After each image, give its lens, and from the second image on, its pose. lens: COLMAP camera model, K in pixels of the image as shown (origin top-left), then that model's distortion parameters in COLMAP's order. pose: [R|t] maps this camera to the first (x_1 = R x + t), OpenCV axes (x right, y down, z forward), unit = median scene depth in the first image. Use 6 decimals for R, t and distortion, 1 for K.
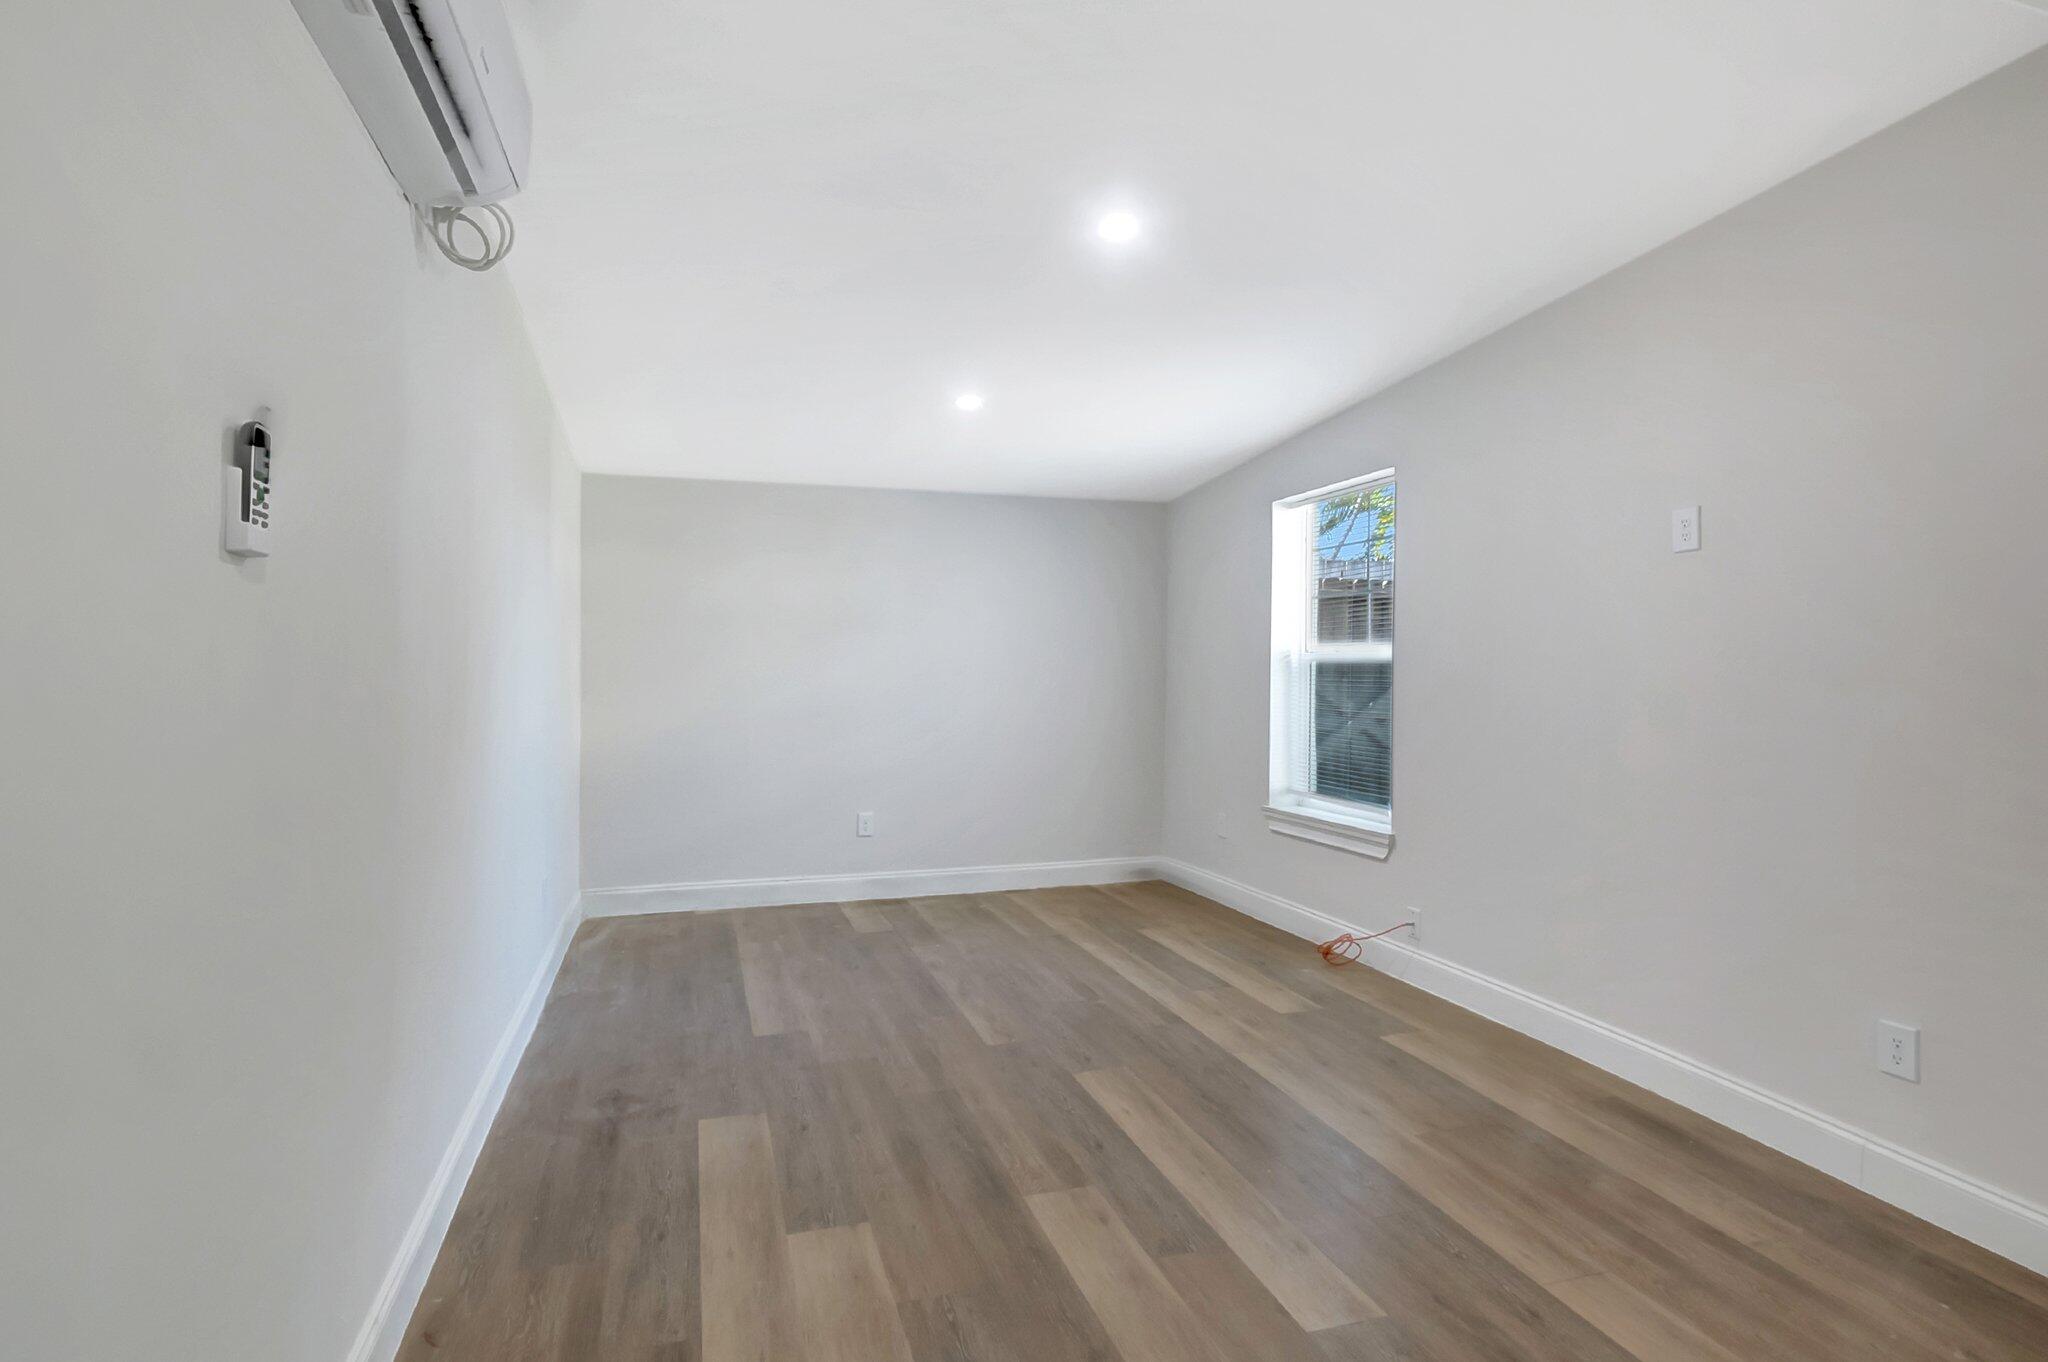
lens RADIAL K [[907.9, 0, 1015.4], [0, 907.9, 688.1], [0, 0, 1]] dist [-0.013870, -0.000376]
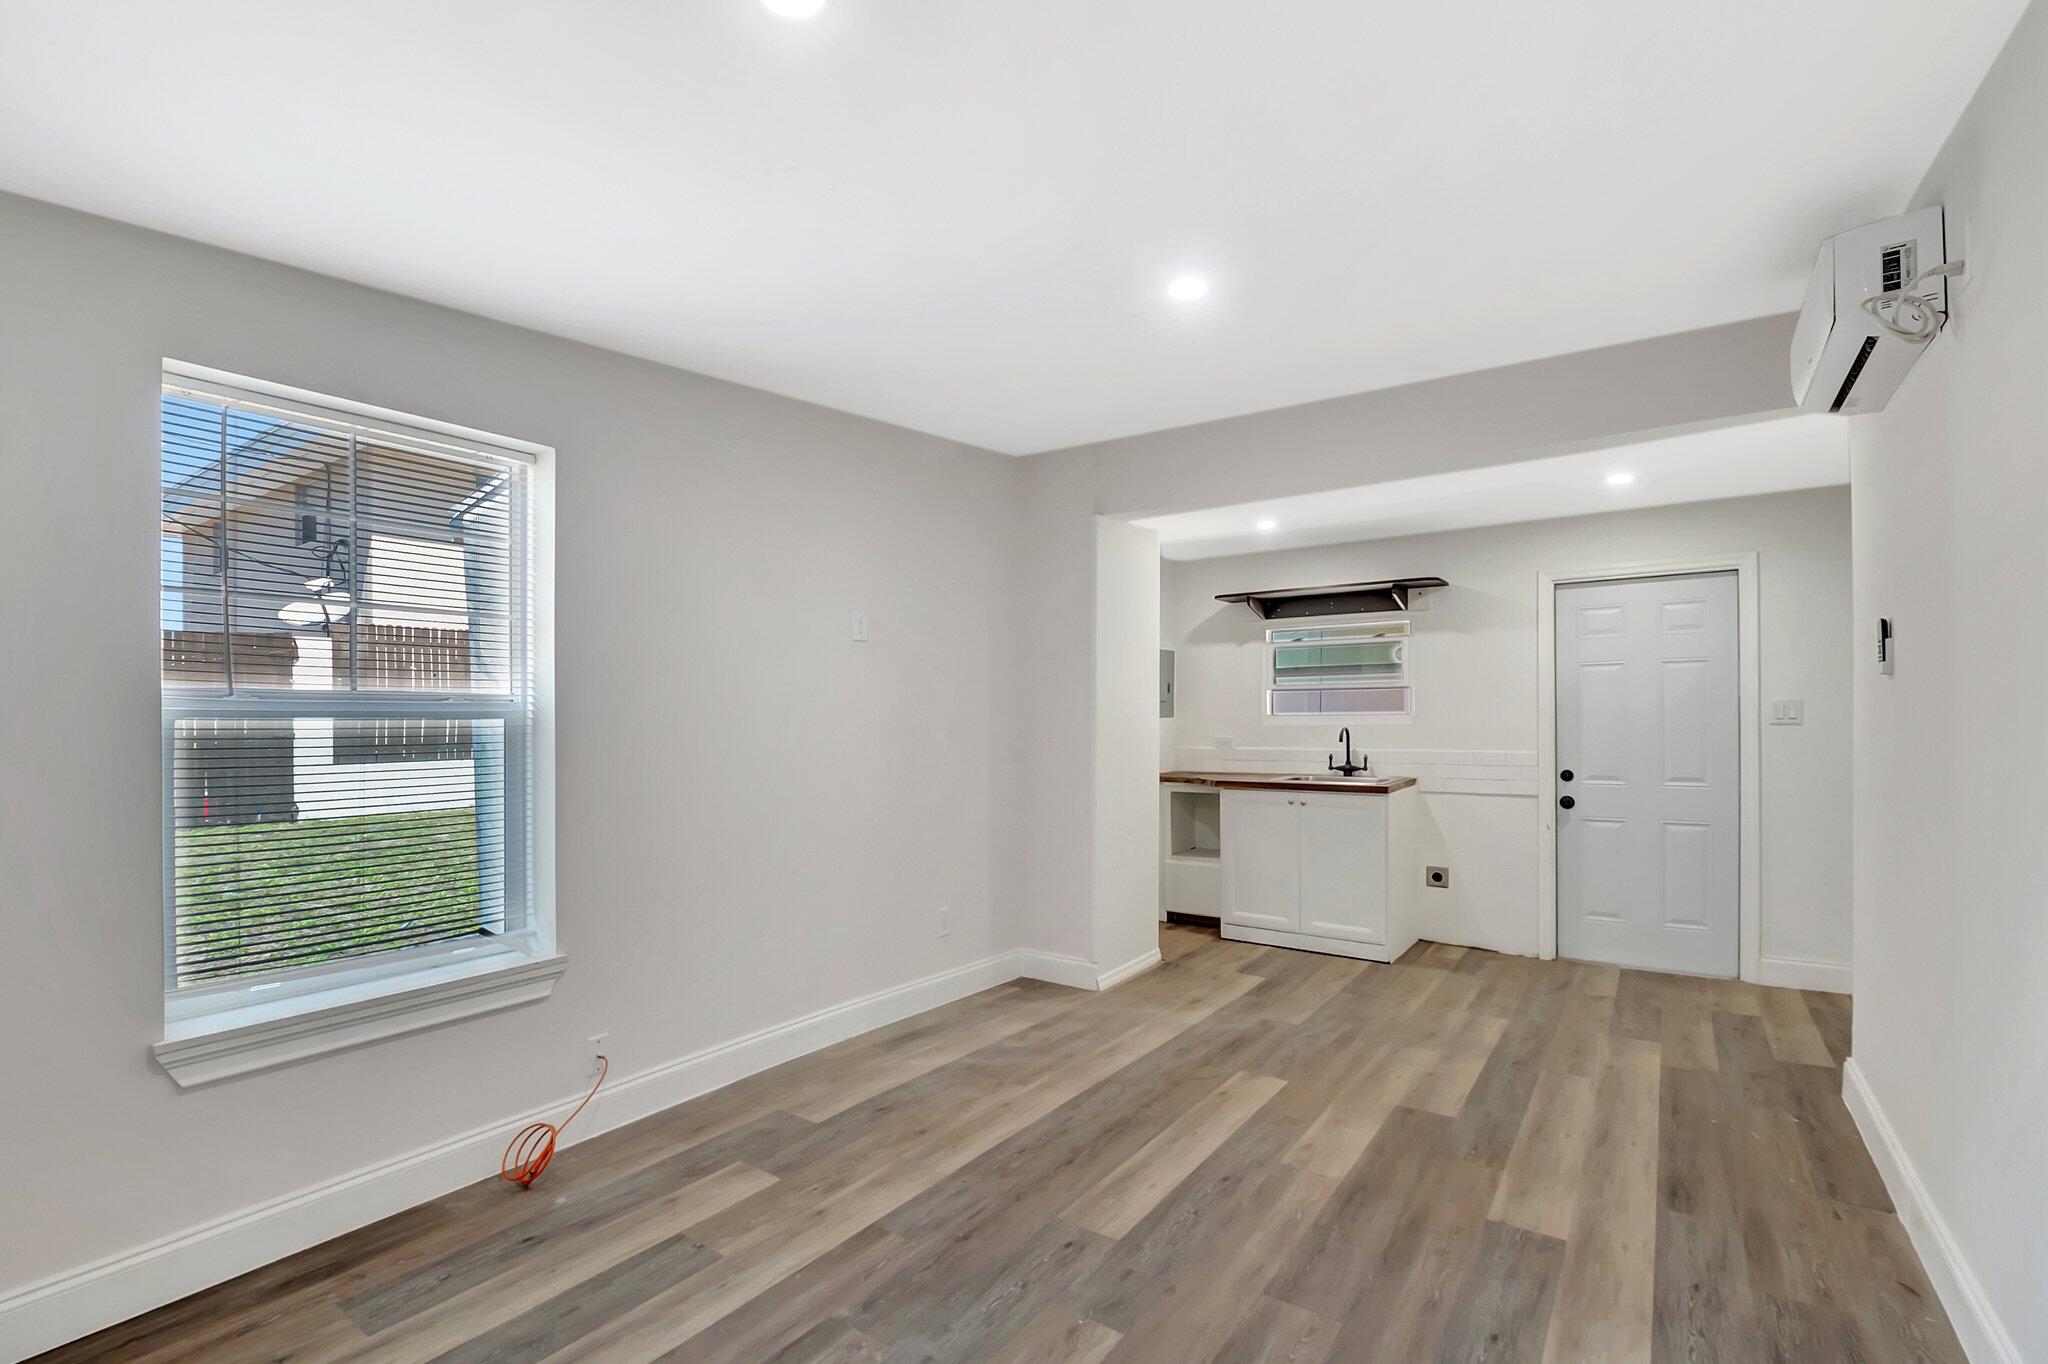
lens RADIAL K [[907.9, 0, 1015.4], [0, 907.9, 689.1], [0, 0, 1]] dist [-0.013870, -0.000376]
pose [[-0.564502, 0.015841, 0.825280, -0.695323], [0.017055, 0.999826, -0.007526, -0.074407], [-0.825256, 0.009827, -0.564674, 1.905087]]
